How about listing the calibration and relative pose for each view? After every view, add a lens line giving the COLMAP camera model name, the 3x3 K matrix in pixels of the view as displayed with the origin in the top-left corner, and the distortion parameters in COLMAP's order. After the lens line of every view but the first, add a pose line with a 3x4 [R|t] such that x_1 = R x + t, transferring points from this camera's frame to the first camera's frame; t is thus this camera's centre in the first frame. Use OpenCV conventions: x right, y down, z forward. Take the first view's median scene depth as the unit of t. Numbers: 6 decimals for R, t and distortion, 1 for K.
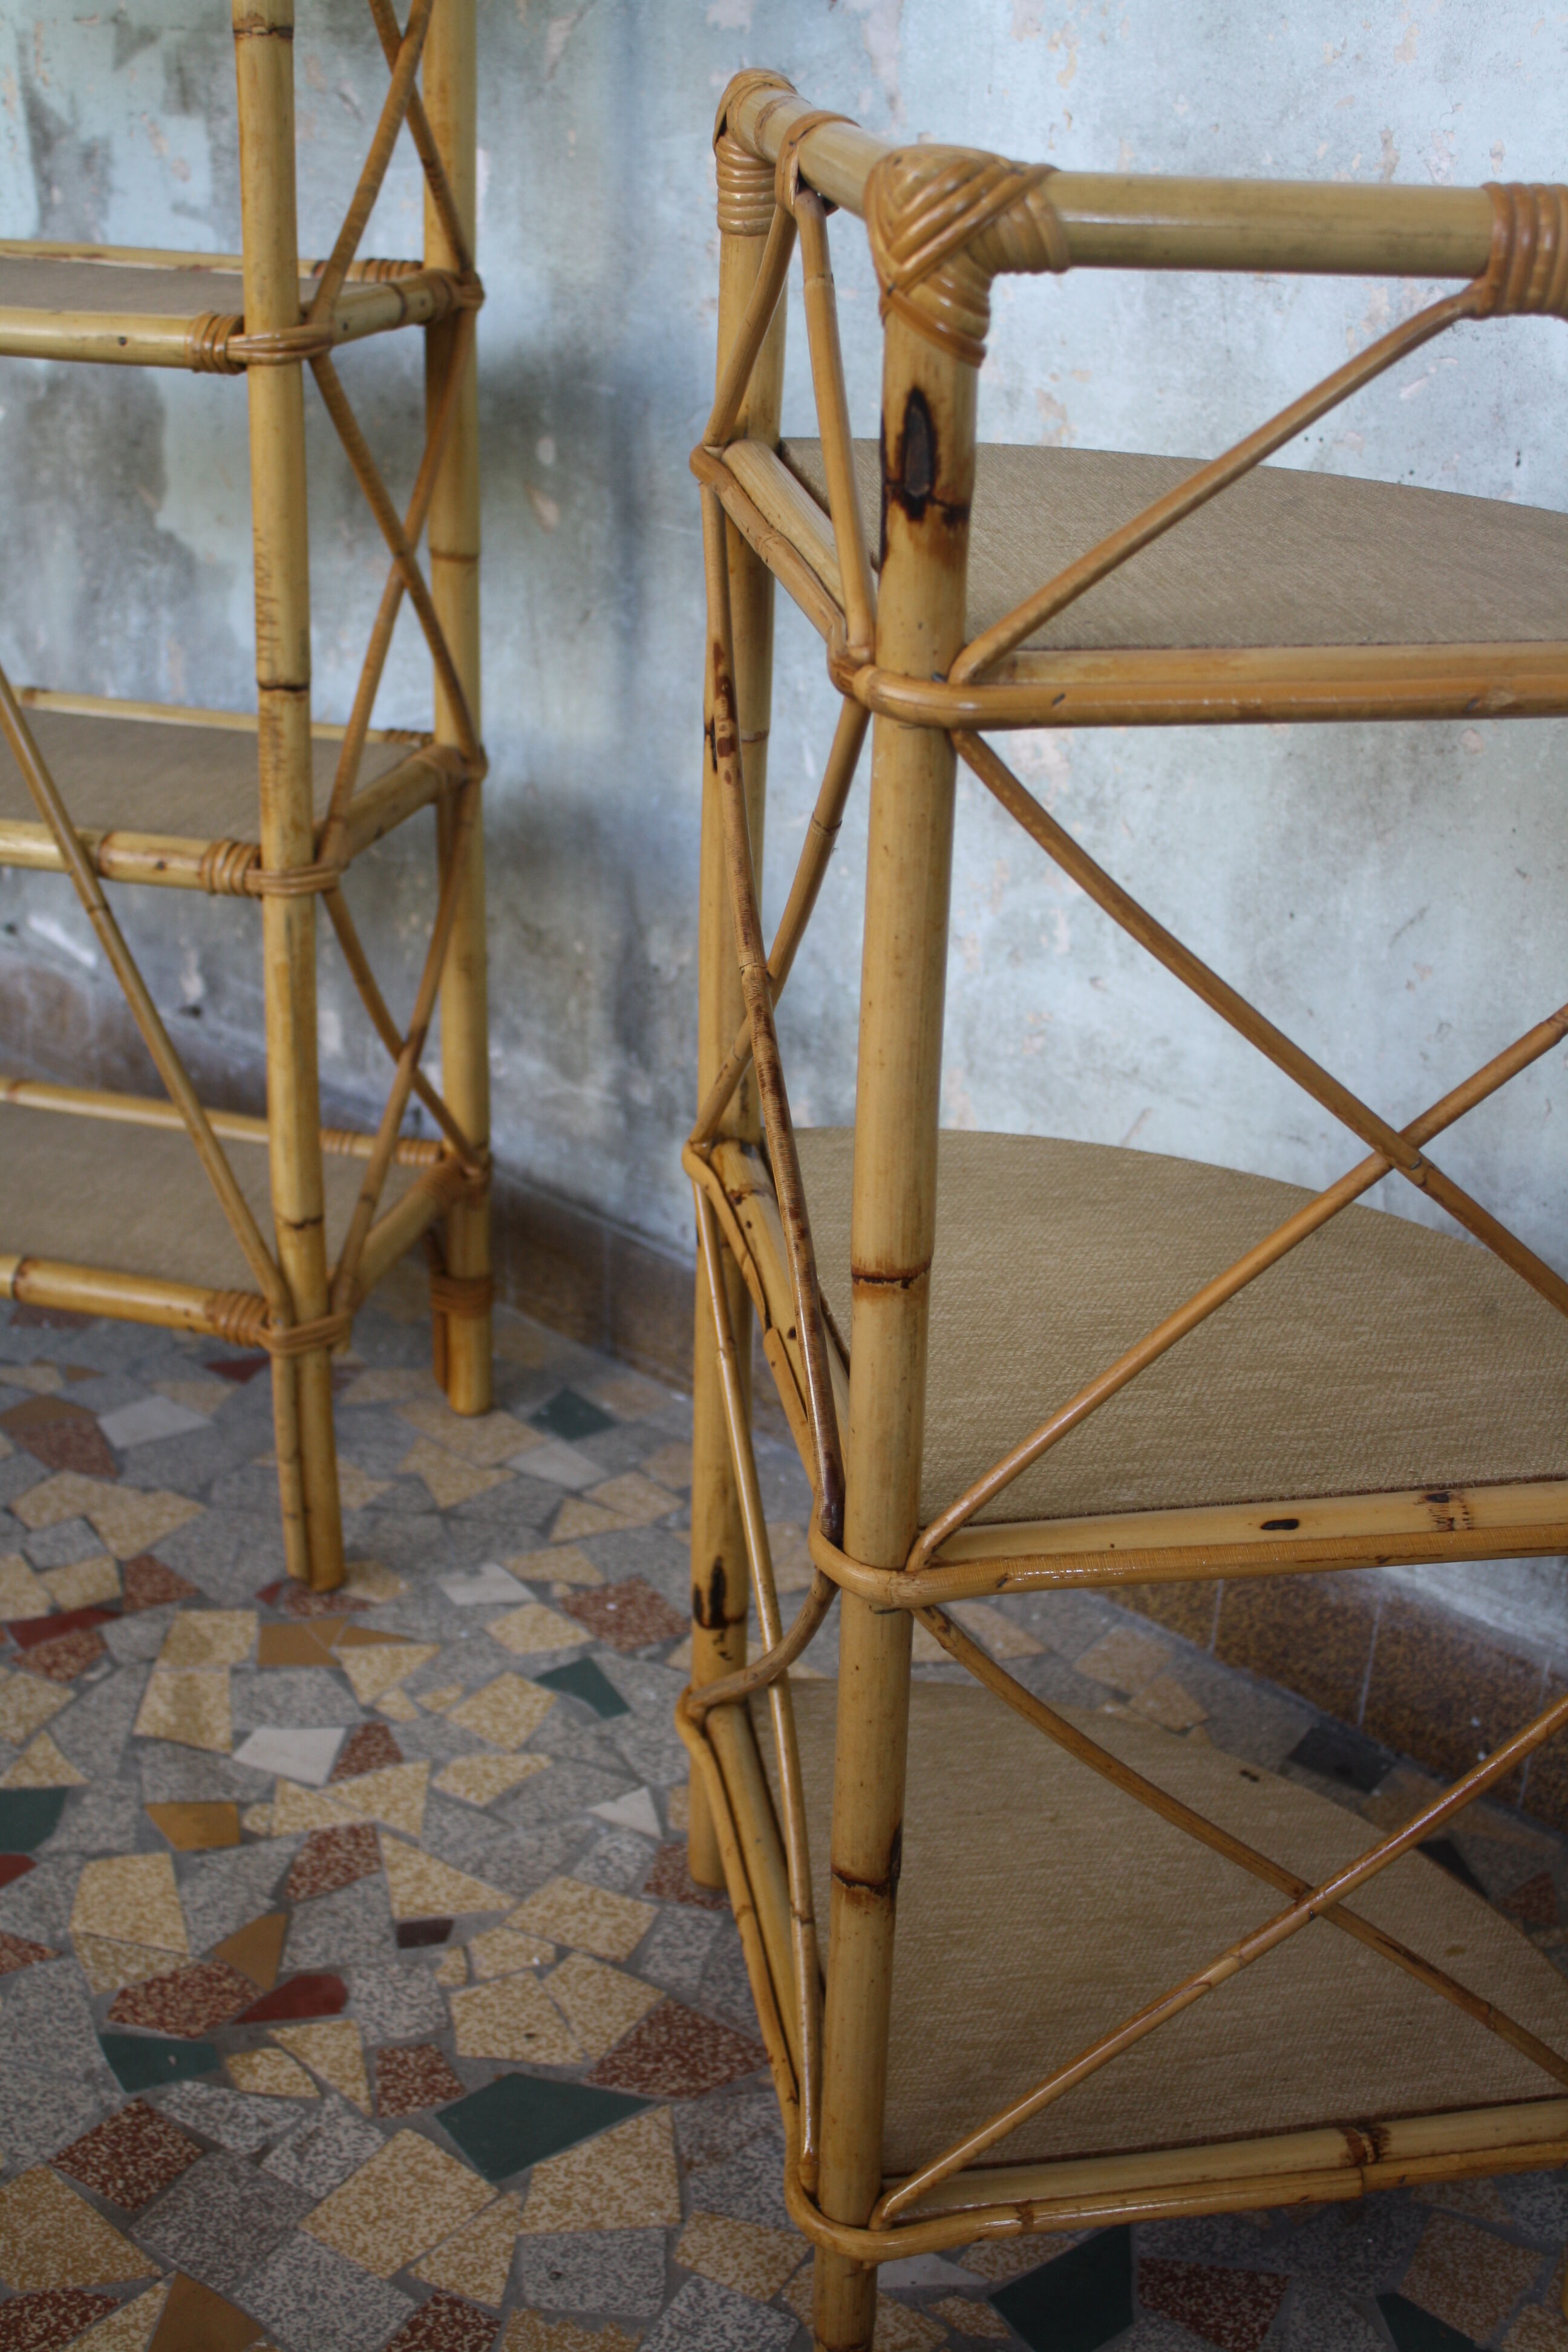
lens RADIAL K [[2696.6, 0, 756.2], [0, 2696.6, 1212.6], [0, 0, 1]] dist [-0.066186, 0.000000]
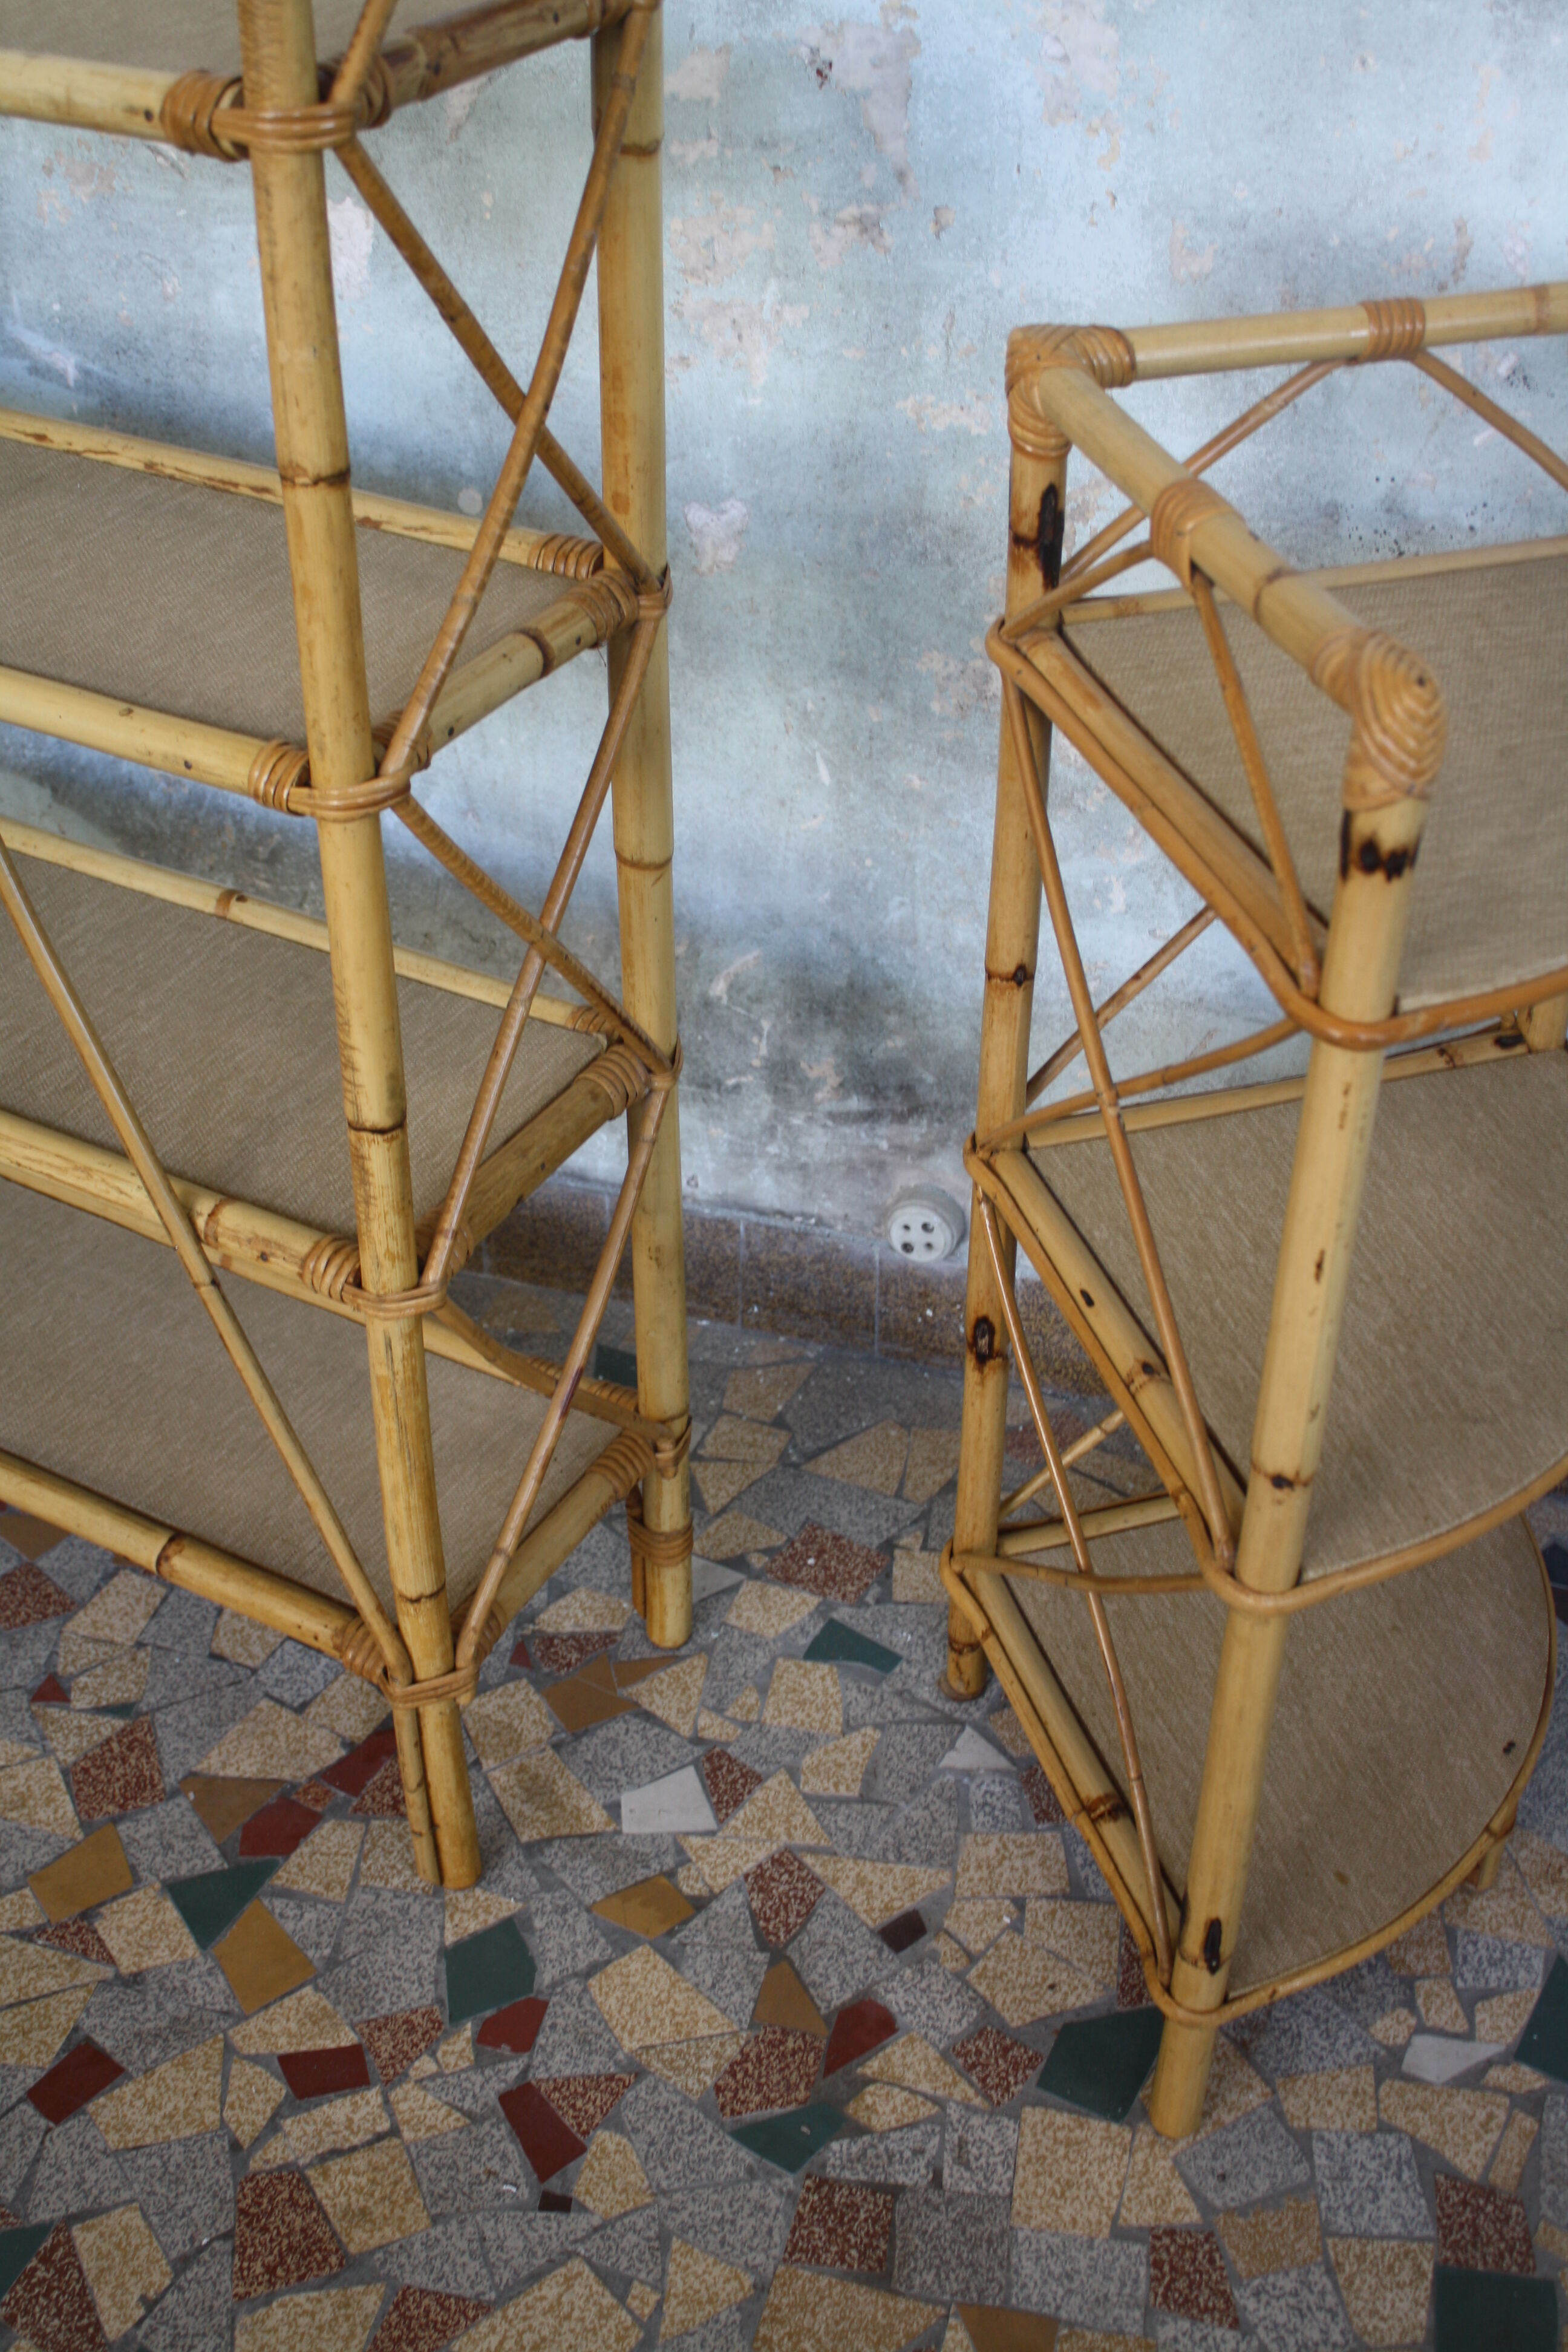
lens RADIAL K [[2696.6, 0, 778.9], [0, 2696.6, 1227.6], [0, 0, 1]] dist [-0.066186, 0.000000]
pose [[0.903604, -0.288470, 0.316676, -0.442680], [0.211012, 0.943095, 0.256993, -0.317933], [-0.372791, -0.165398, 0.913056, 0.018000]]
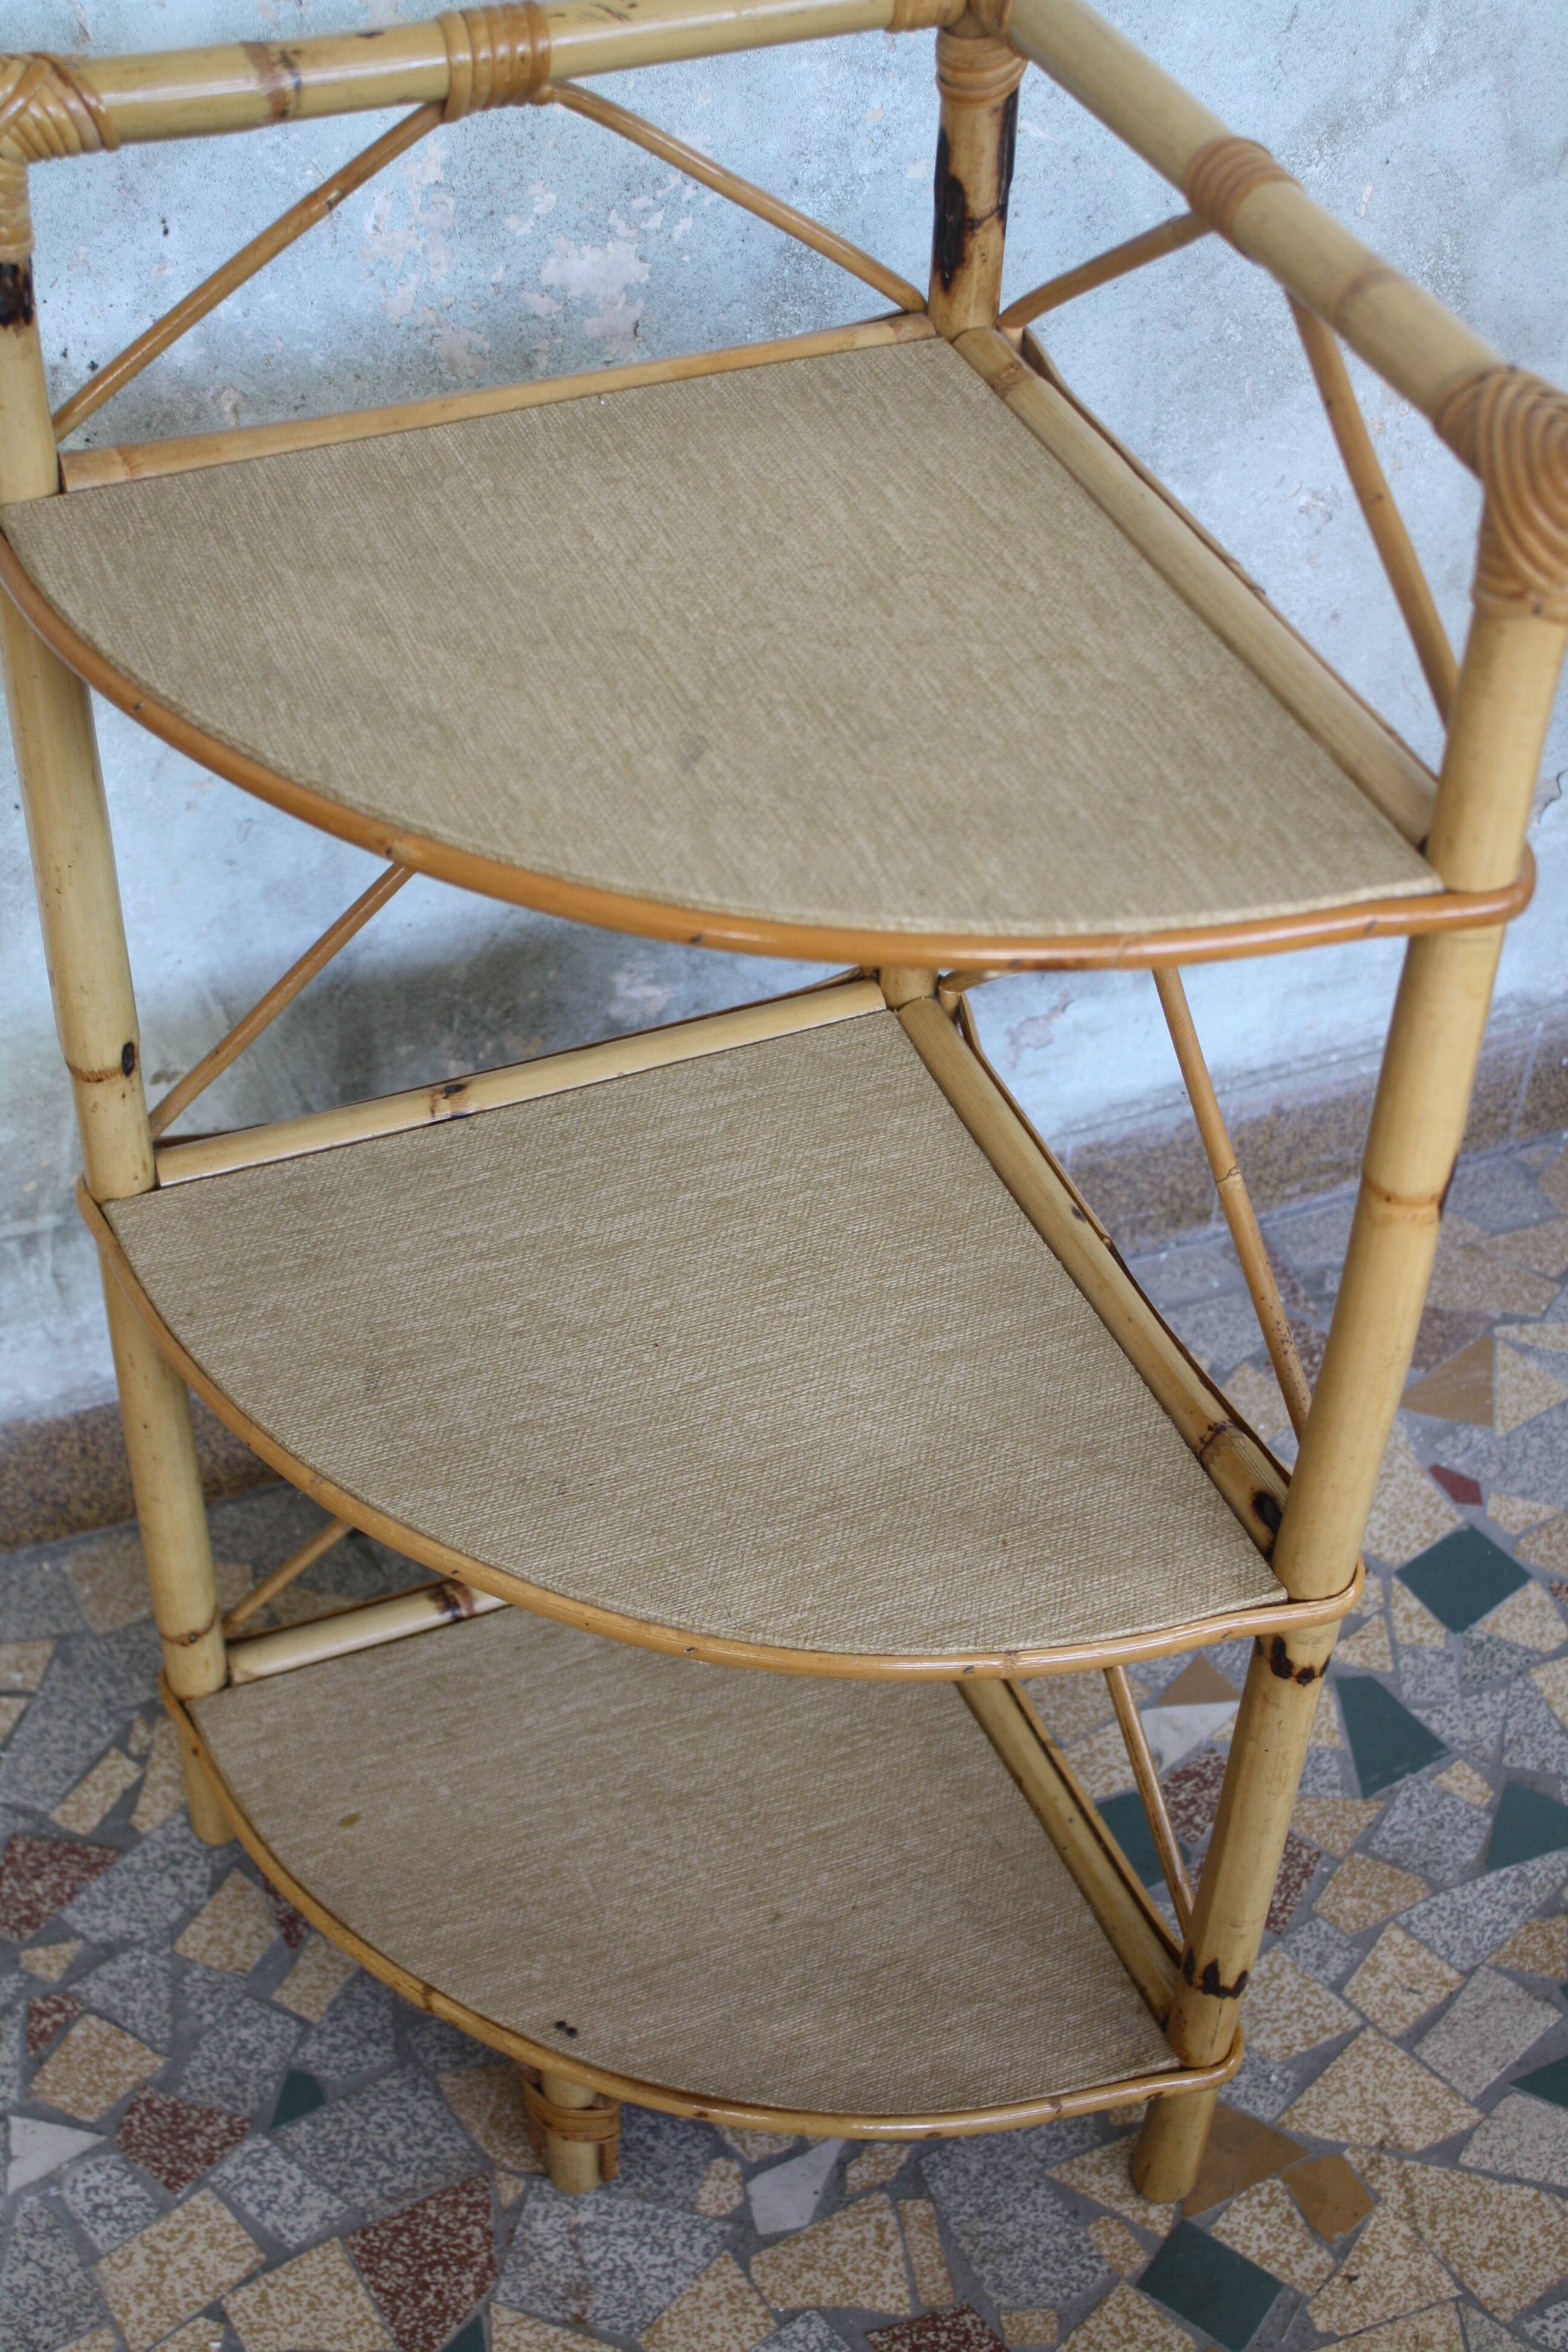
lens RADIAL K [[3073.0, 0, 795.3], [0, 3073.0, 1221.5], [0, 0, 1]] dist [-0.046166, 0.000000]
pose [[0.430436, -0.641117, 0.635369, -0.378247], [0.380961, 0.767184, 0.516039, -0.411654], [-0.818287, 0.019929, 0.574465, 0.278533]]
